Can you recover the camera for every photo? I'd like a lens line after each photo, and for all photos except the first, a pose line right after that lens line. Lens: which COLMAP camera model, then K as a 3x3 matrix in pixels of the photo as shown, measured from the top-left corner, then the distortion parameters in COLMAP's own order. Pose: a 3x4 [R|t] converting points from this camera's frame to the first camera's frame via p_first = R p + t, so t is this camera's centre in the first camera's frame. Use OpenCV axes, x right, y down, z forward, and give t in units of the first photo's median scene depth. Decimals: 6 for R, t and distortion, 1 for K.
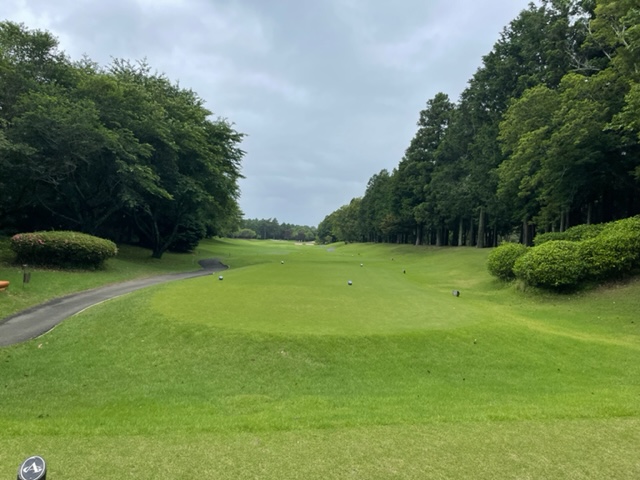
lens RADIAL K [[479.1, 0, 308.5], [0, 479.1, 254.4], [0, 0, 1]] dist [0.013177, -0.033832]
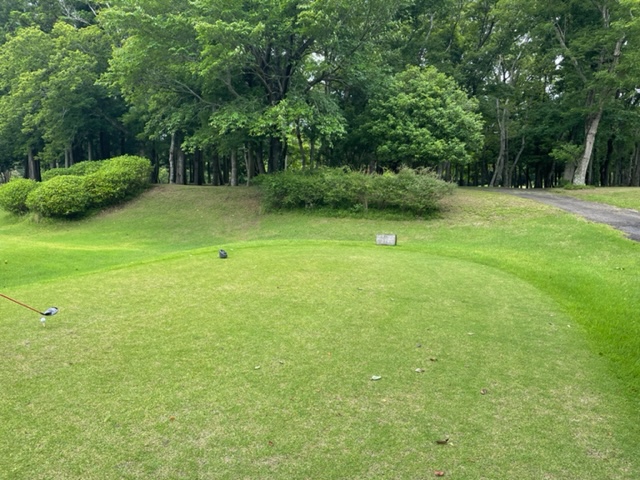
lens RADIAL K [[479.1, 0, 319.4], [0, 479.1, 237.1], [0, 0, 1]] dist [0.013177, -0.033832]
pose [[0.567653, -0.119140, 0.814602, -0.073927], [0.038906, 0.992250, 0.118010, 0.005135], [-0.822348, -0.035296, 0.567889, -0.133953]]
